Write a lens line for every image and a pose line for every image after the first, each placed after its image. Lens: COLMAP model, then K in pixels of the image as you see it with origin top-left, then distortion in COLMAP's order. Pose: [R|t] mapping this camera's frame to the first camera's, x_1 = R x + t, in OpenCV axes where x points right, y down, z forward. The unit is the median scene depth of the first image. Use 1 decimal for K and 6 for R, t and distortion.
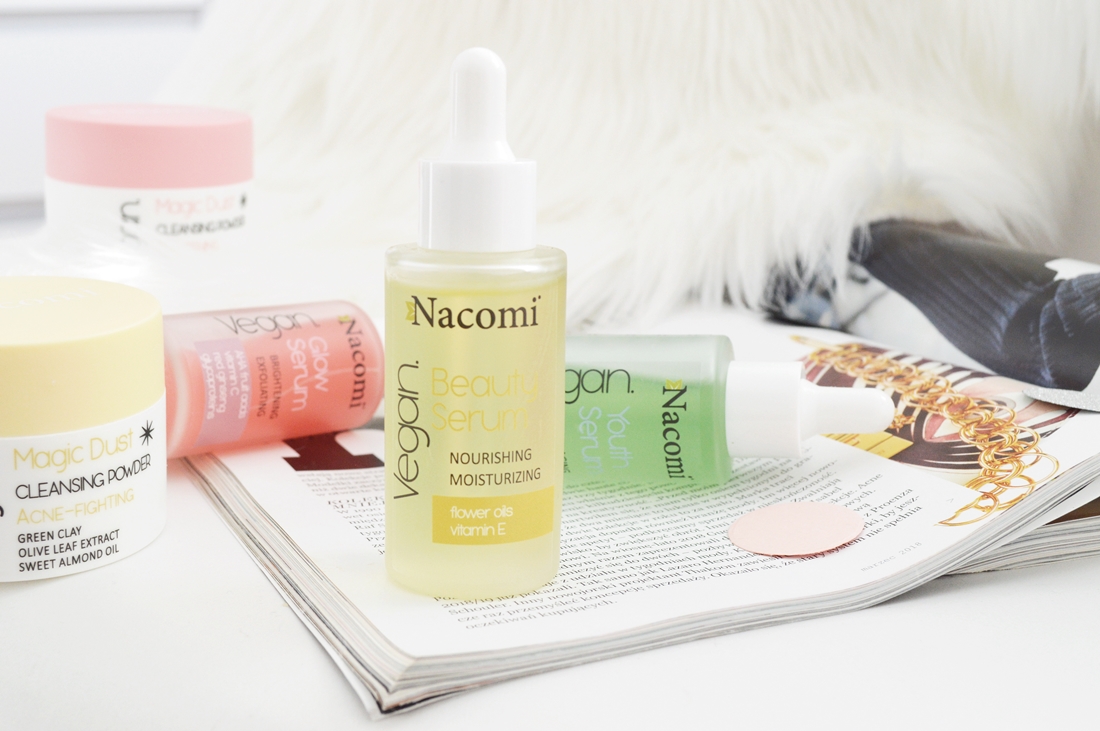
lens RADIAL K [[1505.1, 0, 550.0], [0, 1505.1, 365.5], [0, 0, 1]] dist [-0.051182, -0.009164]
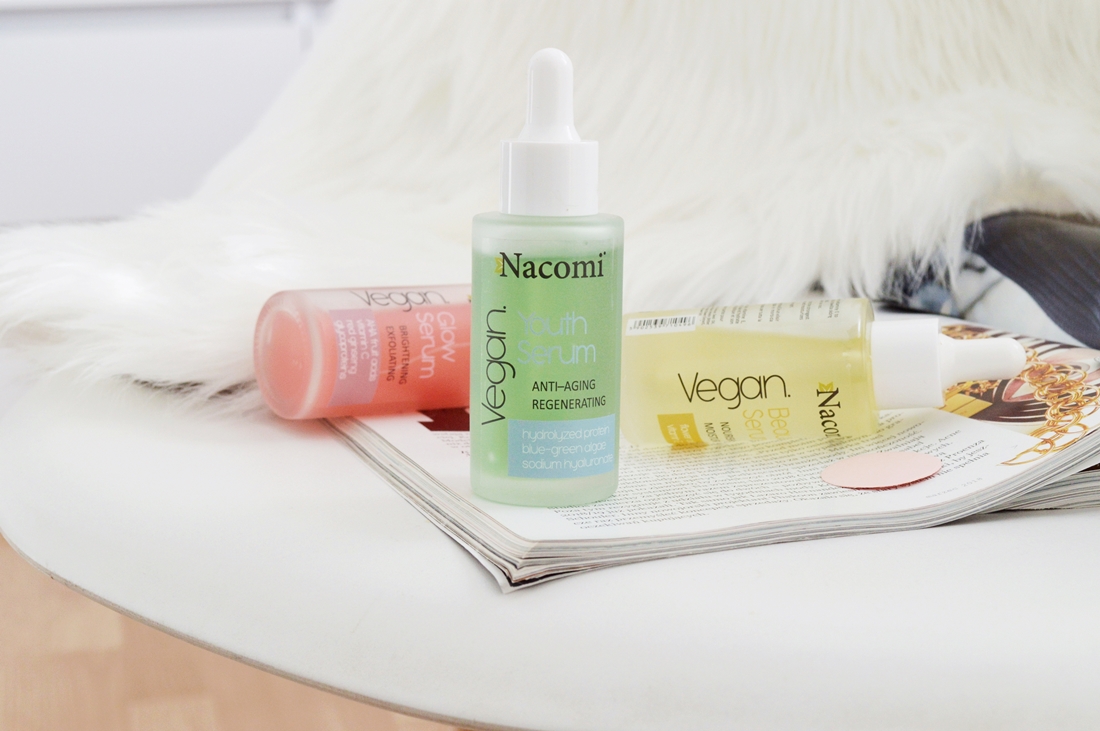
lens RADIAL K [[2067.5, 0, 550.0], [0, 2067.5, 365.5], [0, 0, 1]] dist [-0.017457, -0.059642]
pose [[0.996511, 0.000147, -0.083466, 0.048888], [-0.004296, 0.998763, -0.049534, 0.106960], [0.083355, 0.049720, 0.995279, -0.555611]]
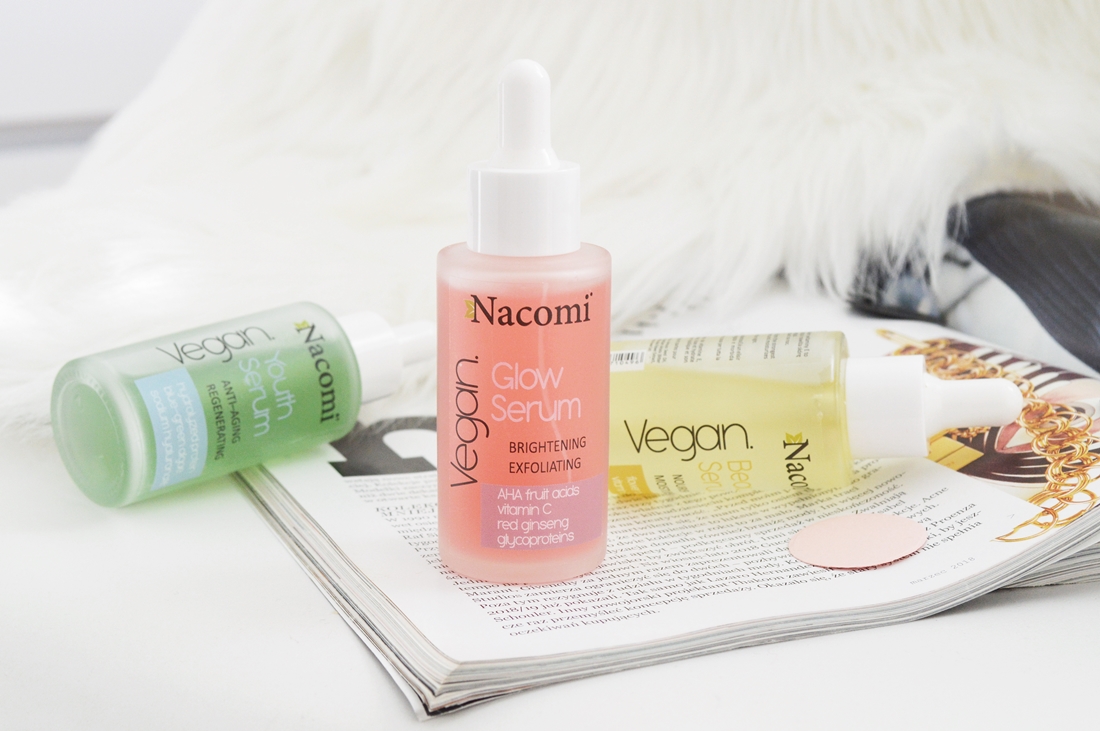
lens RADIAL K [[2067.5, 0, 550.0], [0, 2067.5, 365.5], [0, 0, 1]] dist [-0.017457, -0.059642]
pose [[0.998181, -0.000418, -0.060288, 0.048180], [0.002081, 0.999619, 0.027523, -0.041708], [0.060254, -0.027599, 0.997801, -0.345618]]
